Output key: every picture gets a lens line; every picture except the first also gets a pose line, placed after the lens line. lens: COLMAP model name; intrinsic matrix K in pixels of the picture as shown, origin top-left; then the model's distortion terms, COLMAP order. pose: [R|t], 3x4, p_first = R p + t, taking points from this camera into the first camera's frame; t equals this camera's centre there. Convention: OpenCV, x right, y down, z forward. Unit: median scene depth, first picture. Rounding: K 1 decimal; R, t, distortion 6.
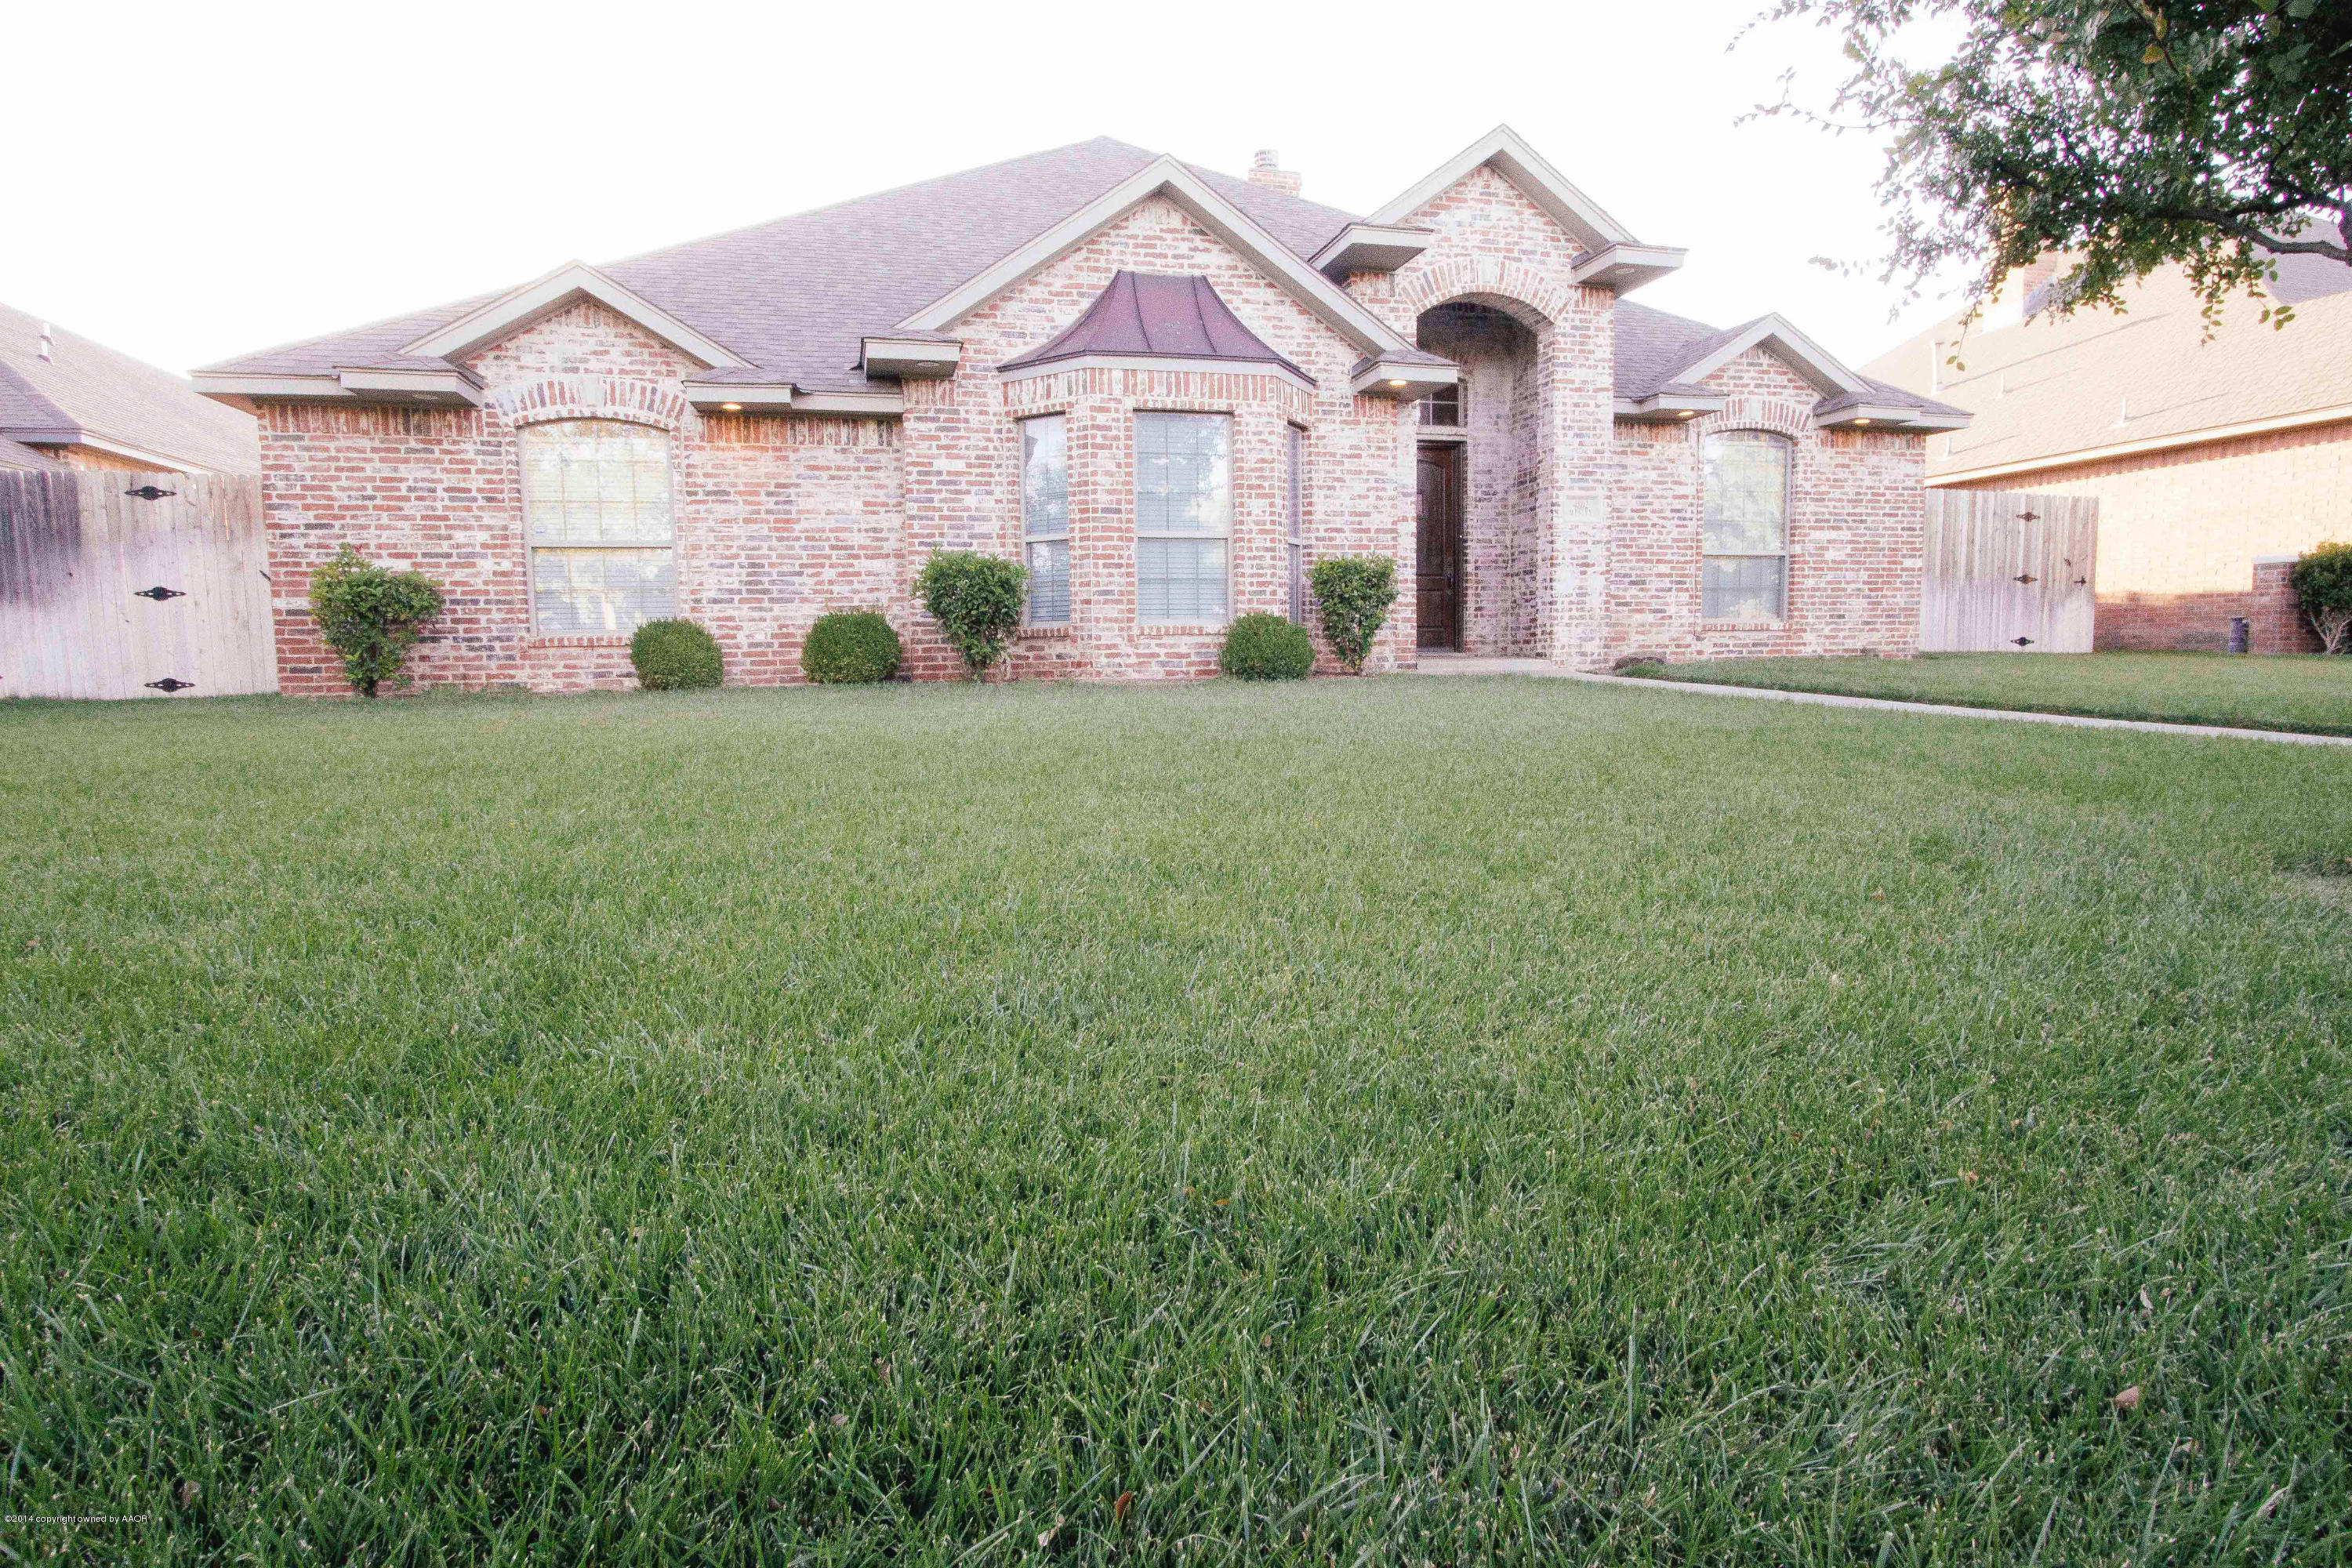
lens RADIAL K [[1346.5, 0, 1178.9], [0, 1346.5, 802.9], [0, 0, 1]] dist [-0.019201, 0.007676]
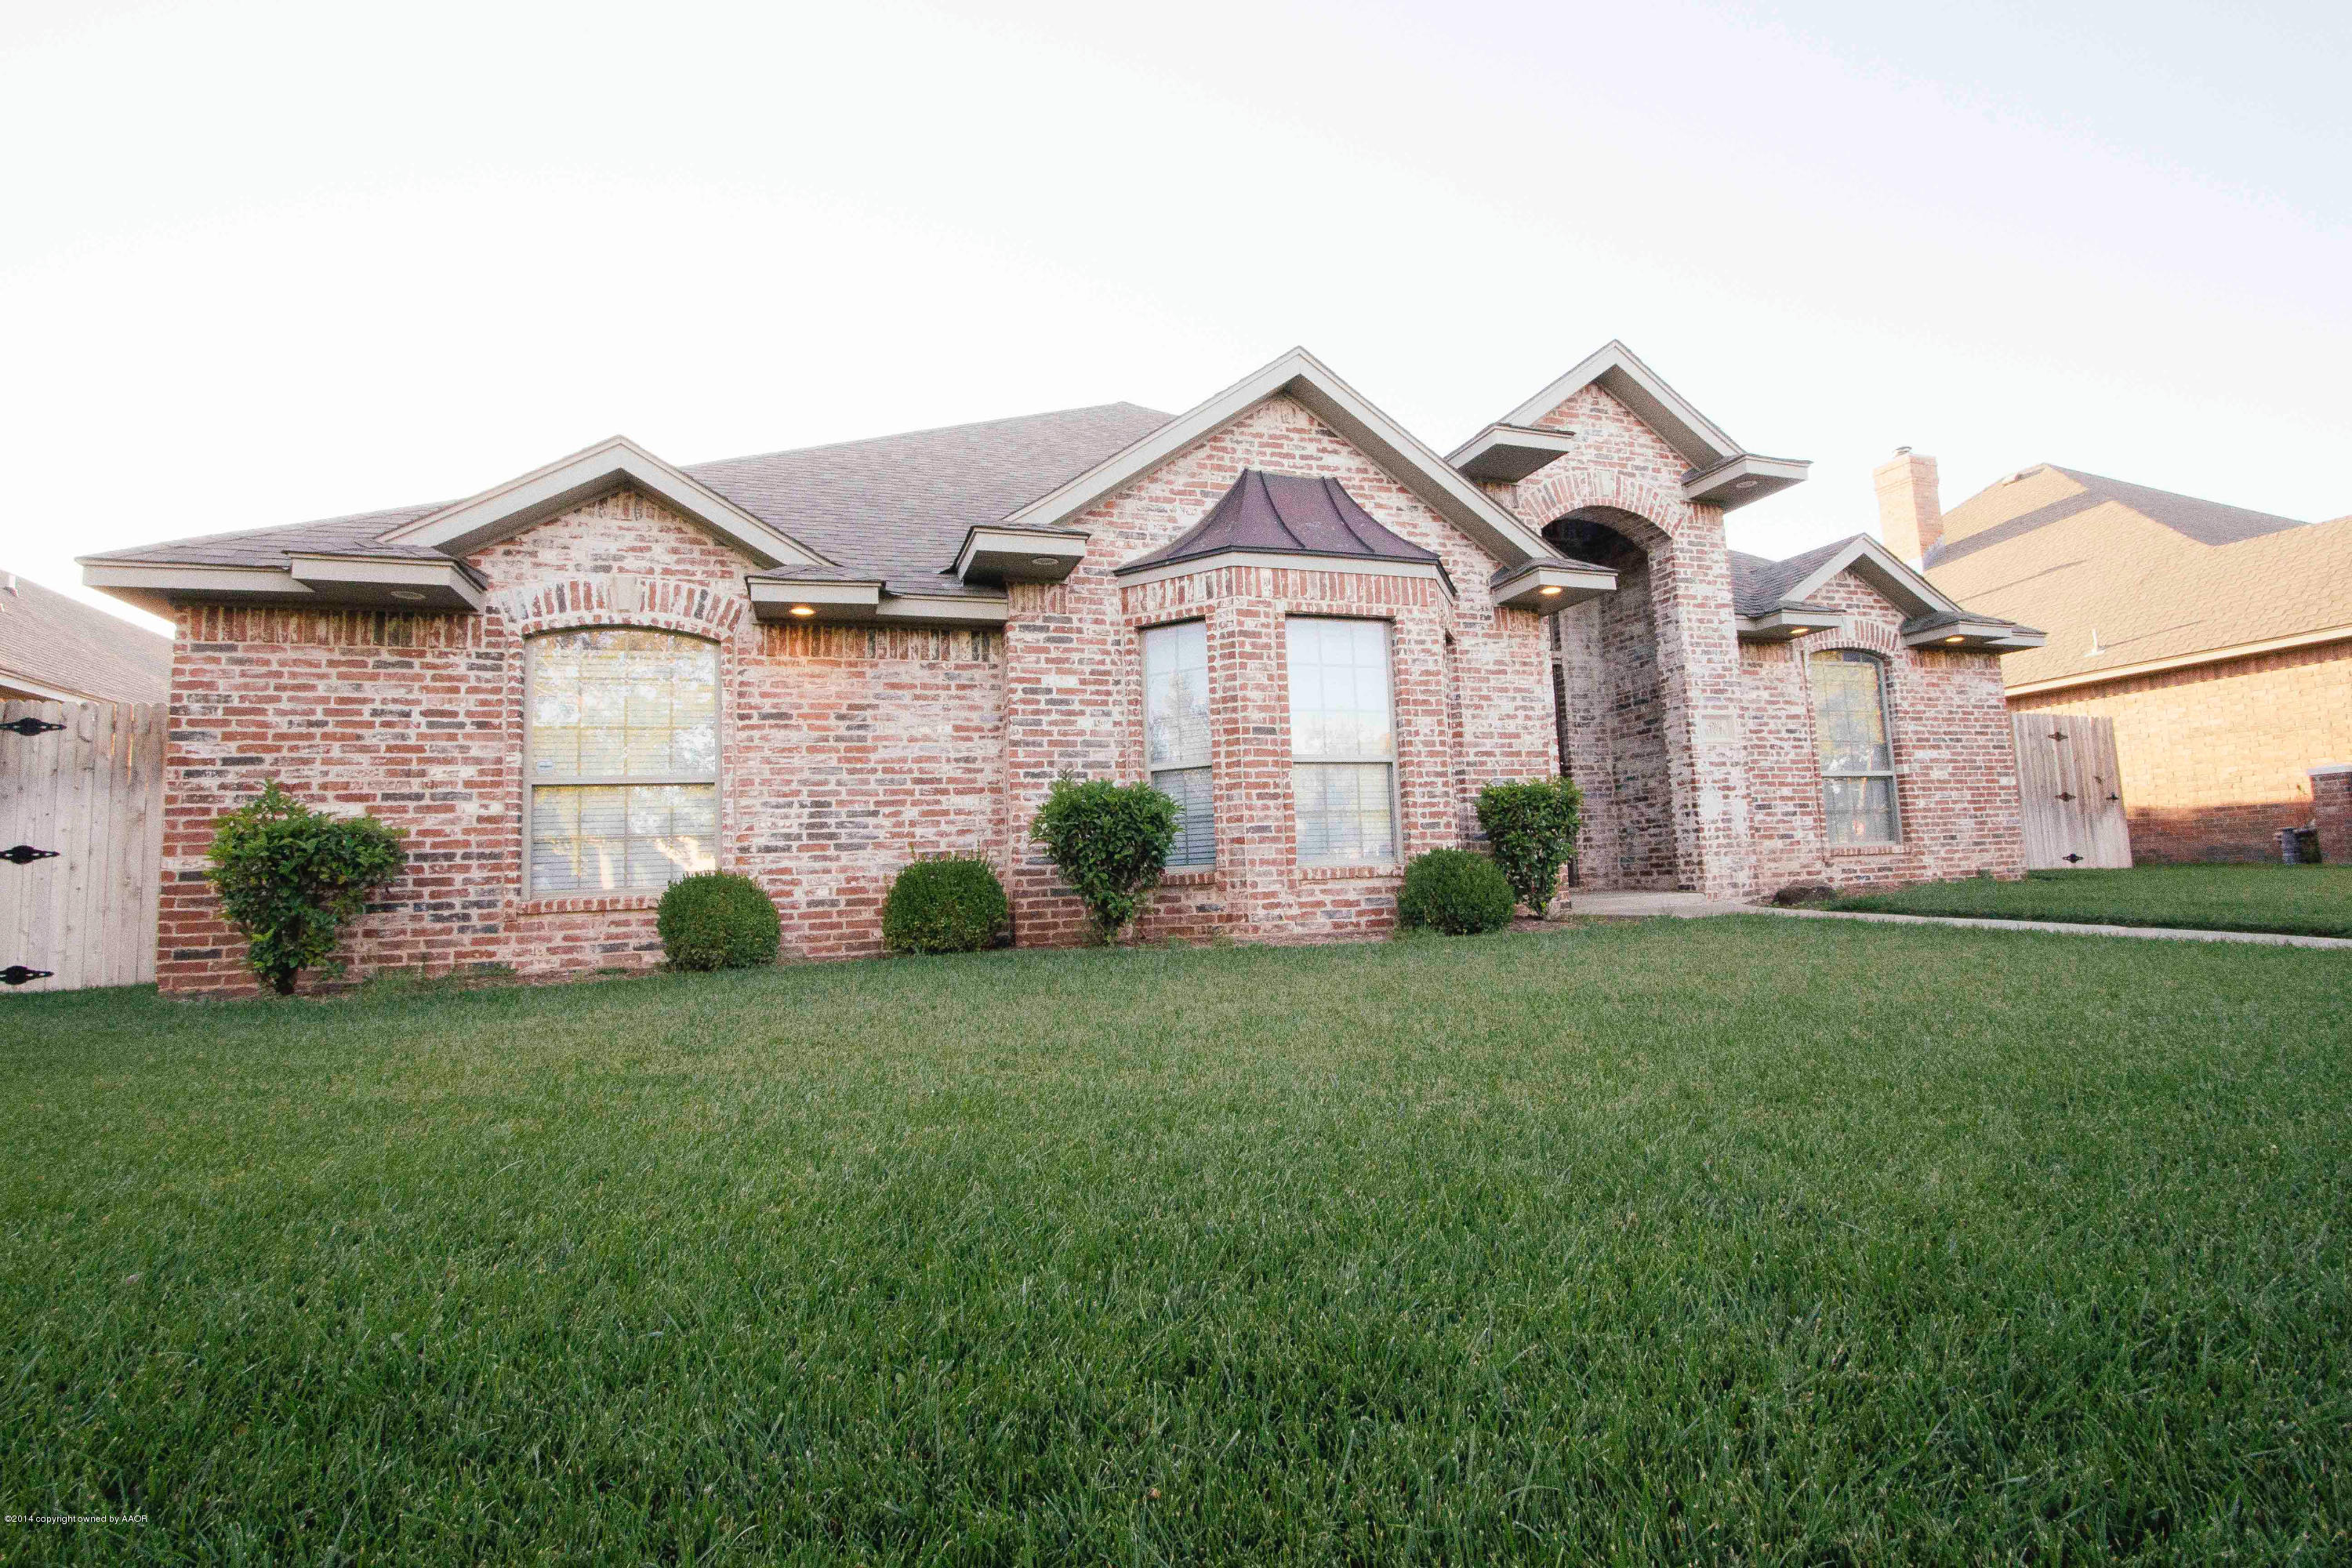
lens RADIAL K [[1088.0, 0, 1158.9], [0, 1088.0, 773.0], [0, 0, 1]] dist [-0.018360, 0.001837]
pose [[0.997999, -0.018114, 0.060579, -0.149758], [0.030290, 0.977963, -0.206570, -0.054038], [-0.055502, 0.207991, 0.976555, 0.345934]]
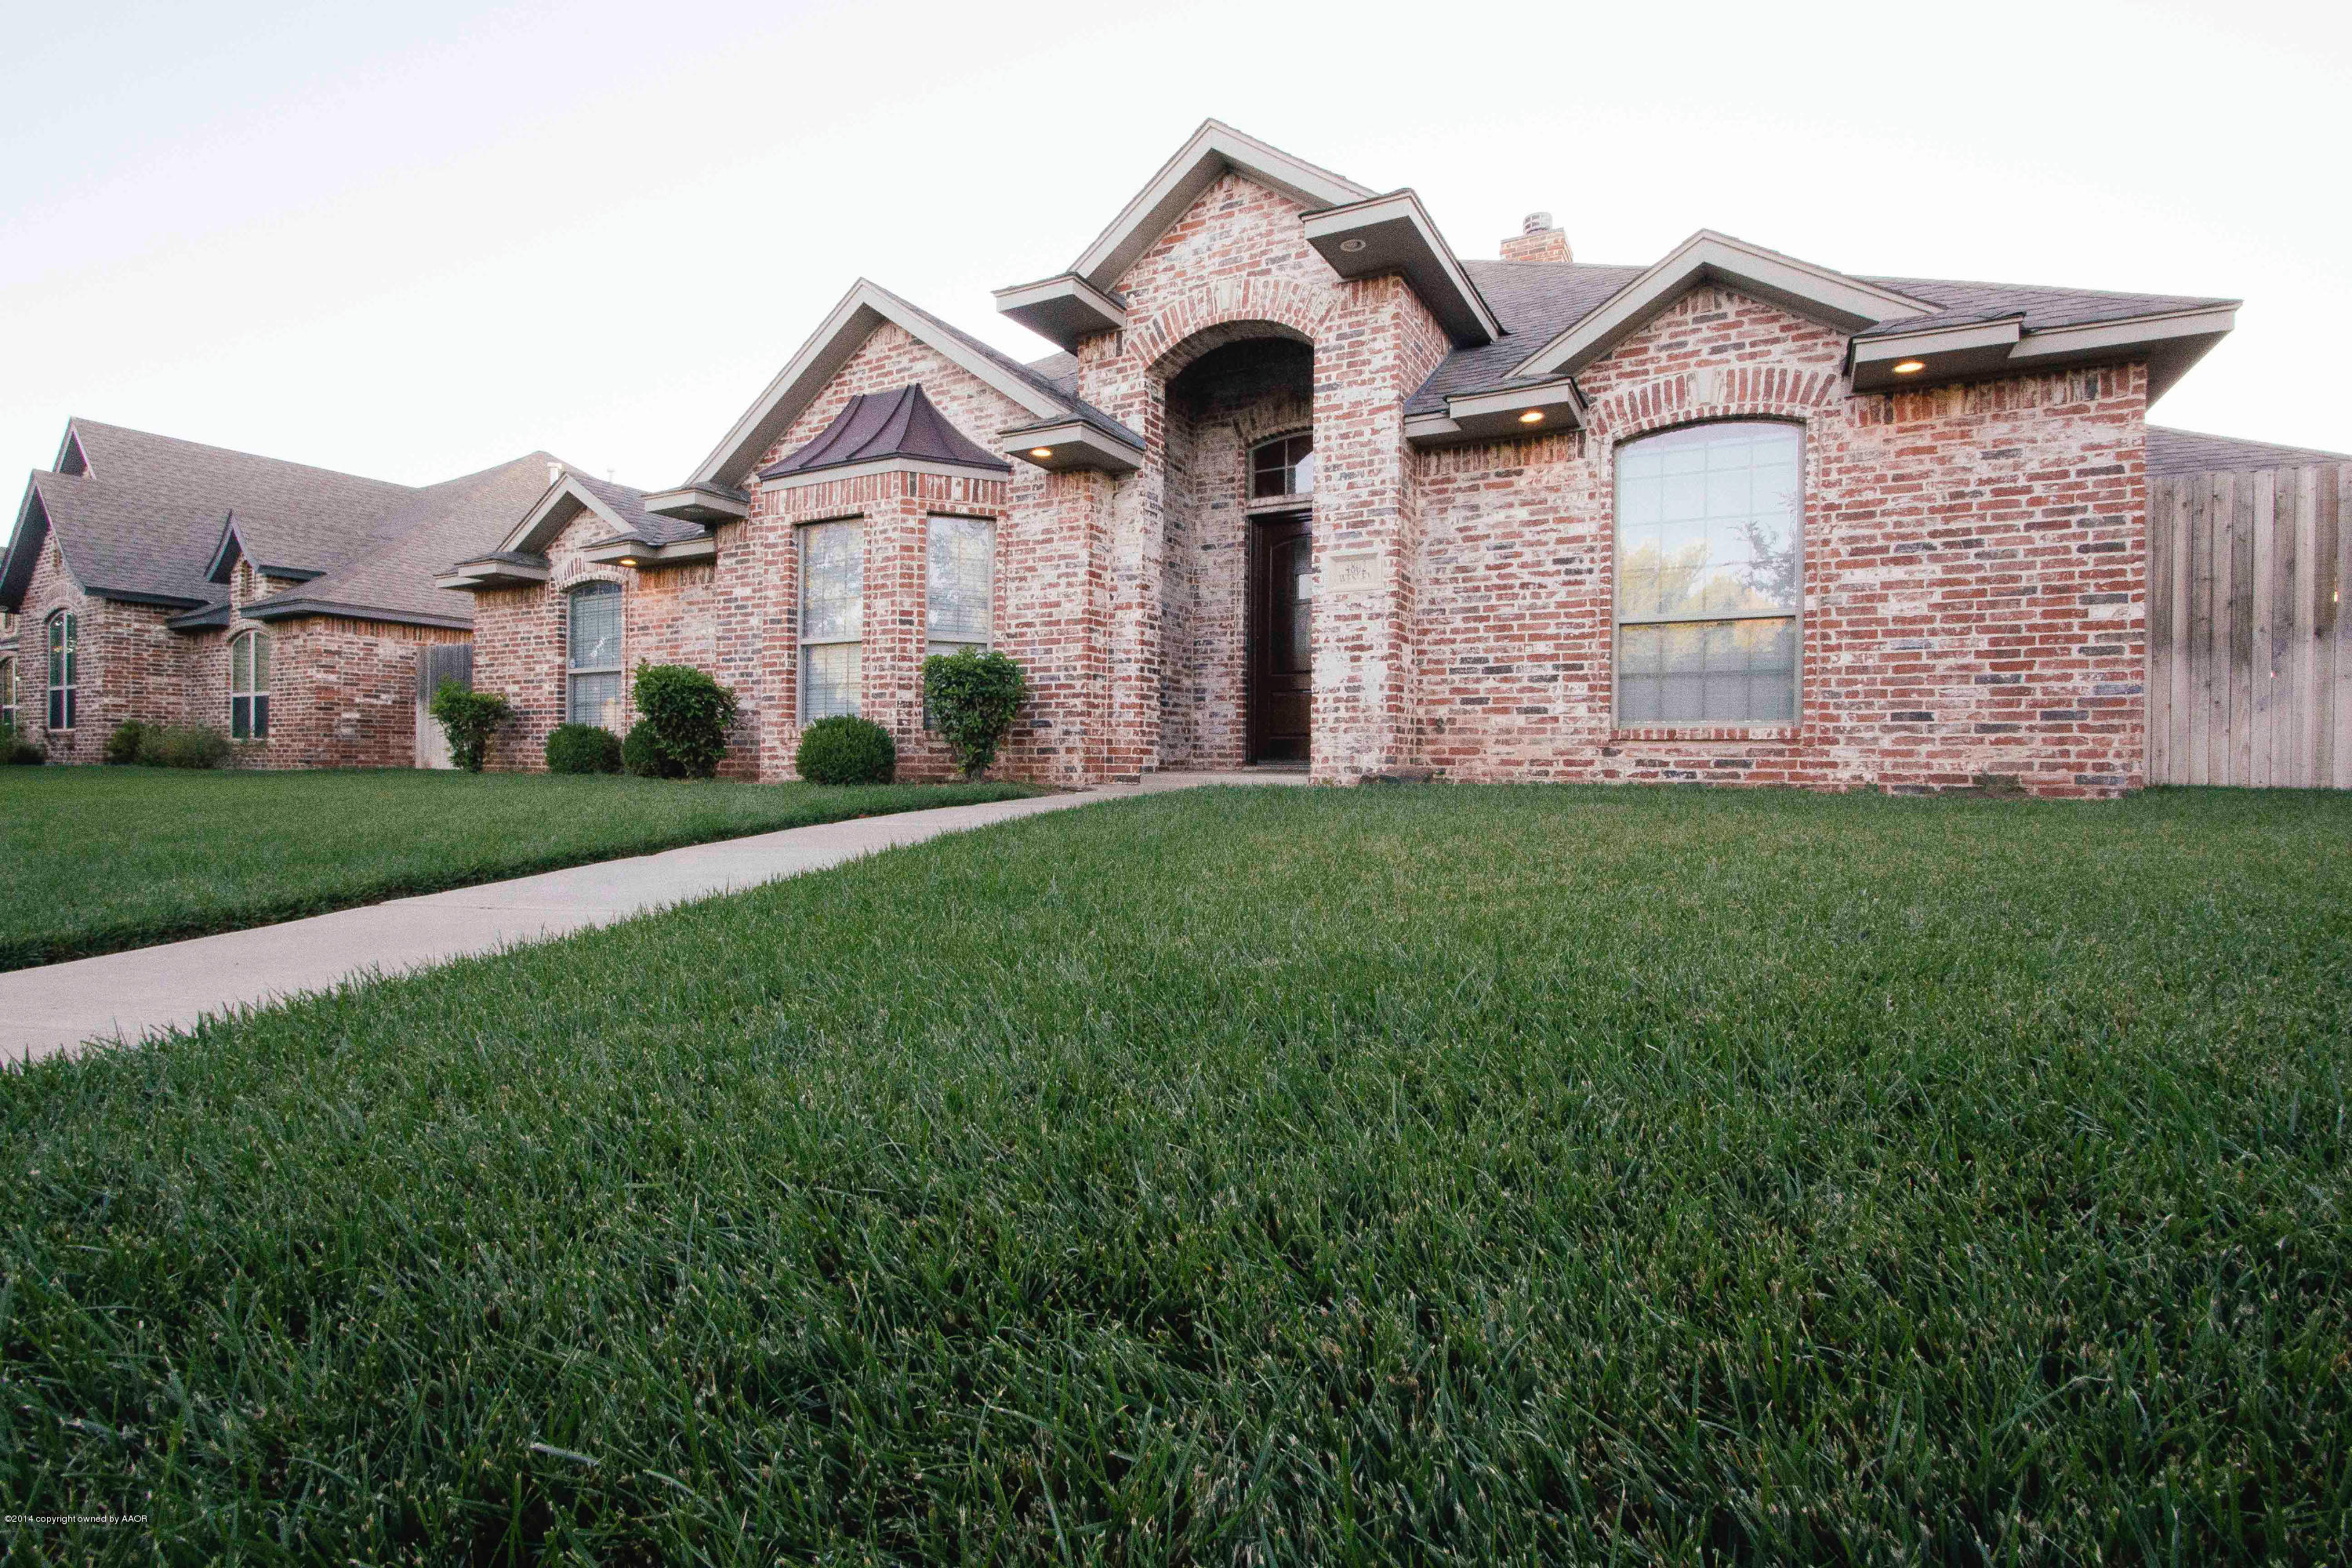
lens RADIAL K [[1088.0, 0, 1175.4], [0, 1088.0, 767.9], [0, 0, 1]] dist [-0.018360, 0.001837]
pose [[0.715030, 0.025696, -0.698622, 0.747226], [-0.096795, 0.993338, -0.062532, -0.077240], [0.692361, 0.112335, 0.712754, 0.602931]]
